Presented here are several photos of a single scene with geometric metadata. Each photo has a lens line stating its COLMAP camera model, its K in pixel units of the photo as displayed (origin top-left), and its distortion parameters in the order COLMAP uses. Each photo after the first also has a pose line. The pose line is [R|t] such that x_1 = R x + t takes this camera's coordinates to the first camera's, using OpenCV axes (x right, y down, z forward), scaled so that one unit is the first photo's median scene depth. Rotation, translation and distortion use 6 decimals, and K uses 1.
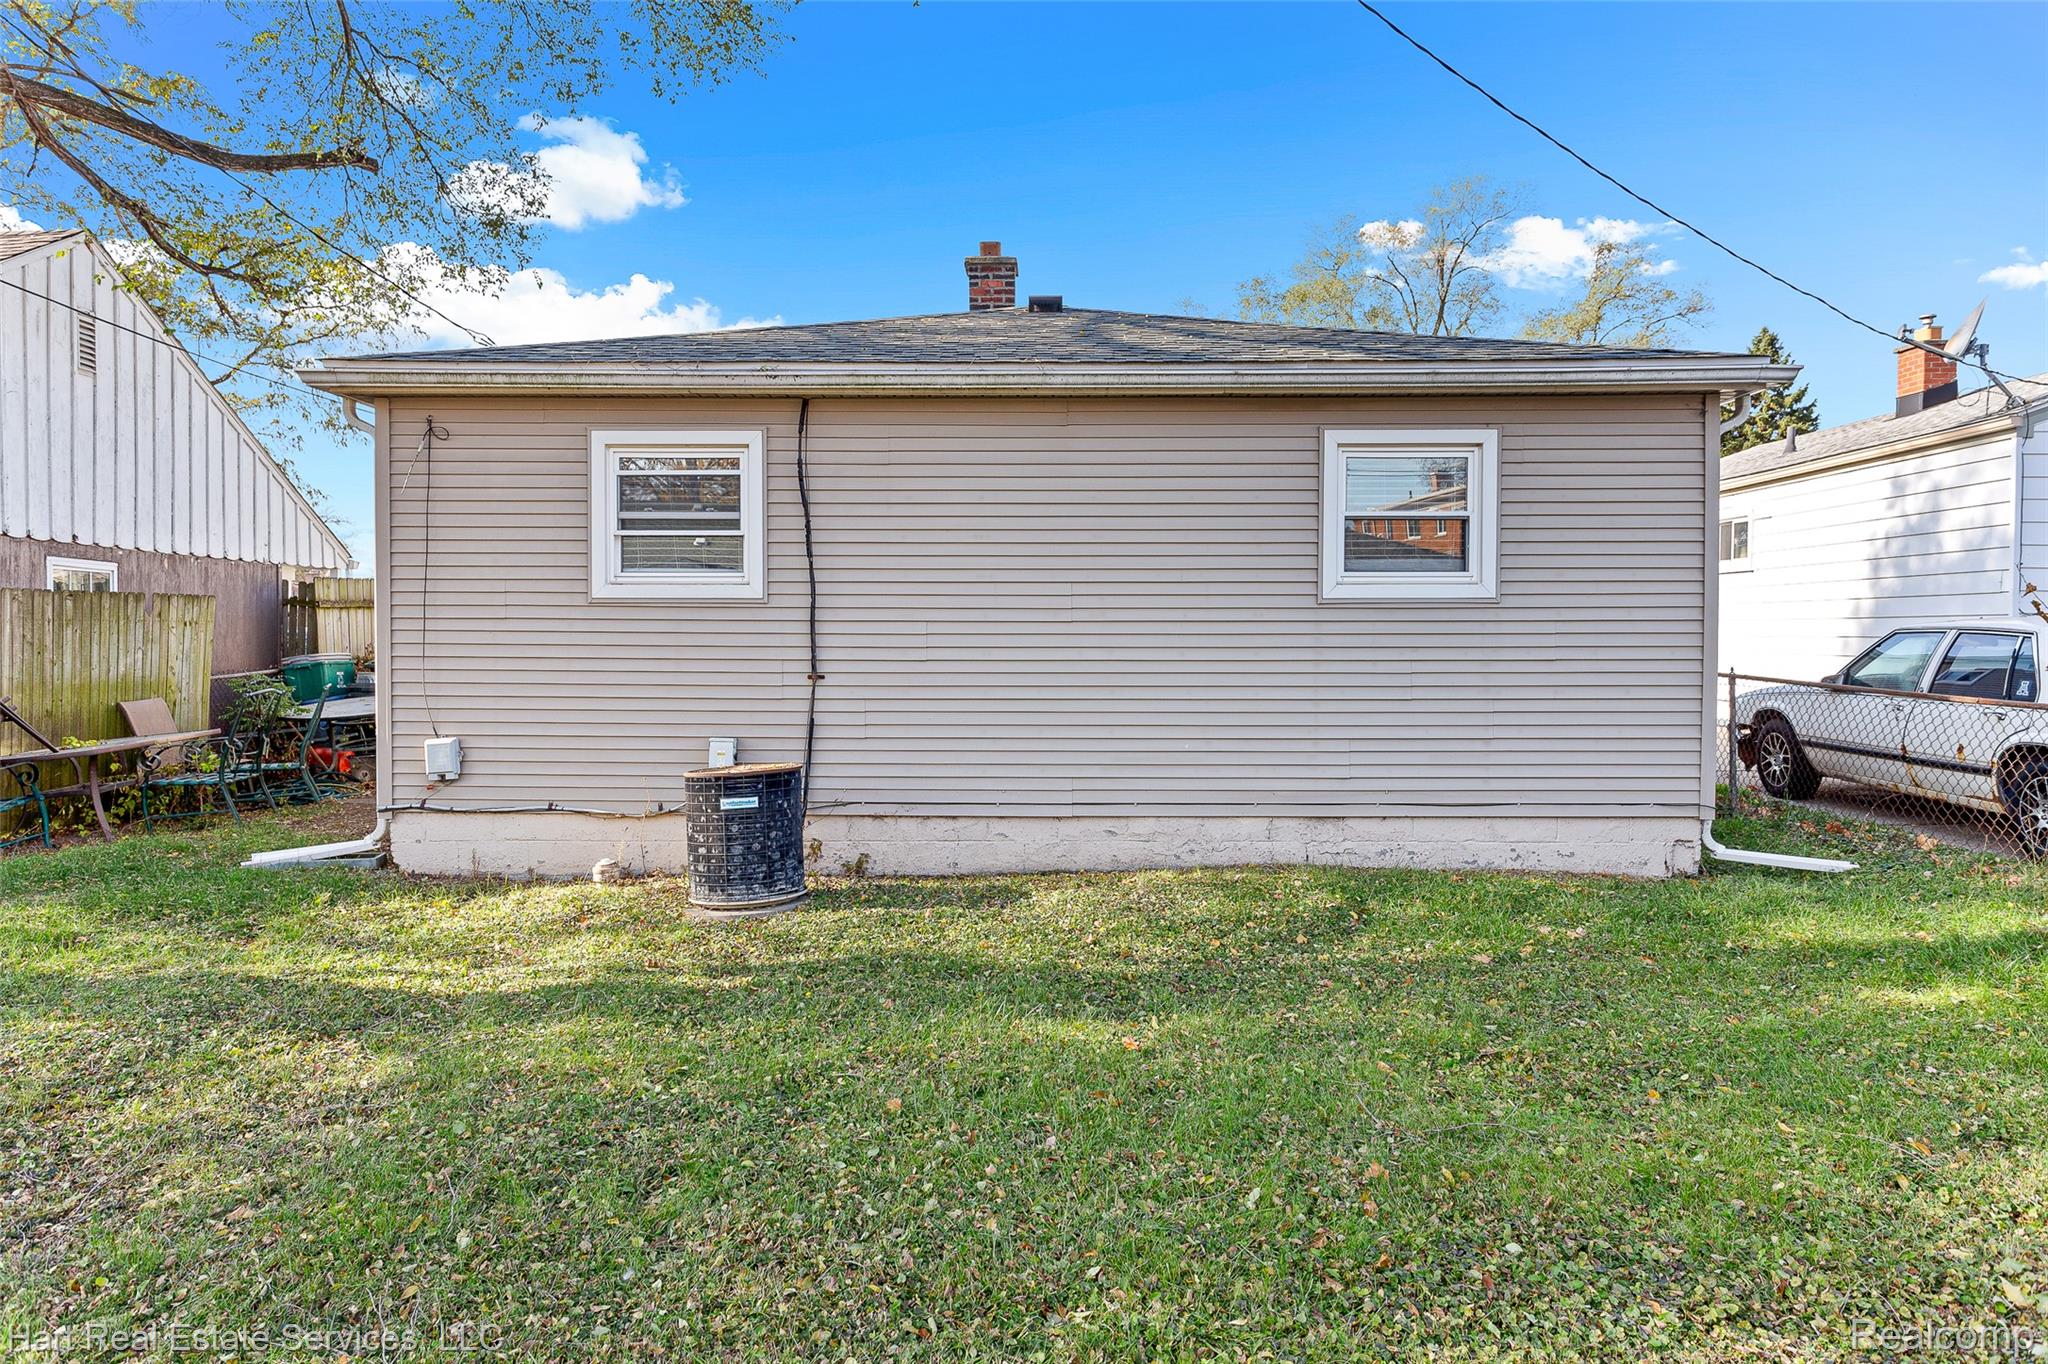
lens RADIAL K [[1294.1, 0, 1025.6], [0, 1294.1, 658.4], [0, 0, 1]] dist [0.003519, 0.000369]
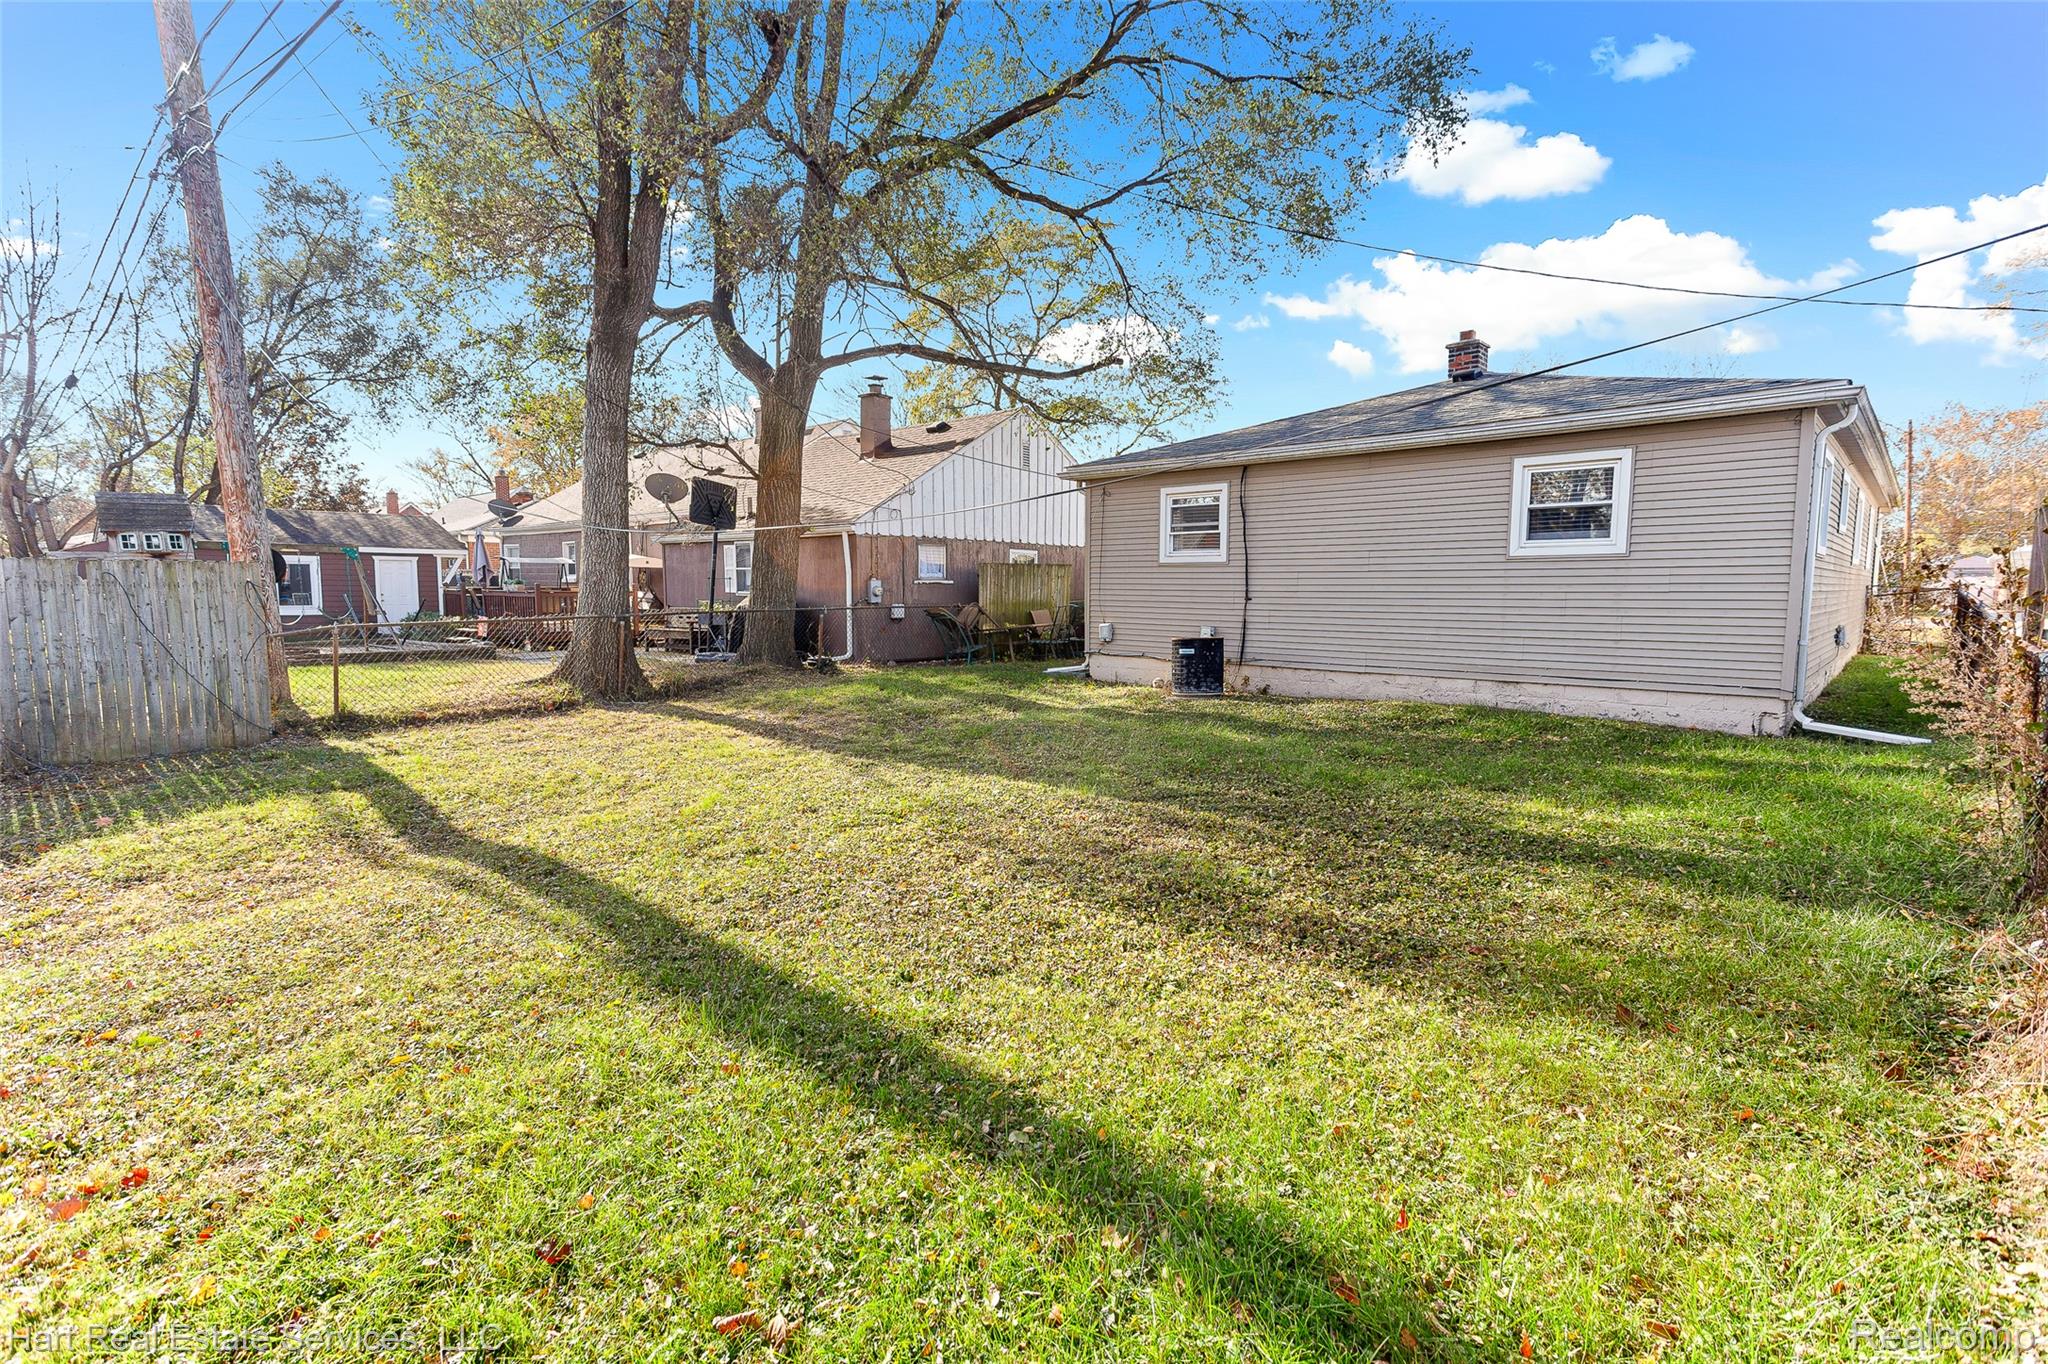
lens RADIAL K [[997.6, 0, 1024.0], [0, 997.6, 682.0], [0, 0, 1]] dist [0.001240, 0.000242]
pose [[0.737081, 0.062716, -0.672888, 0.661406], [-0.012485, 0.996778, 0.079229, 0.024510], [0.675689, -0.049997, 0.735490, -0.441734]]
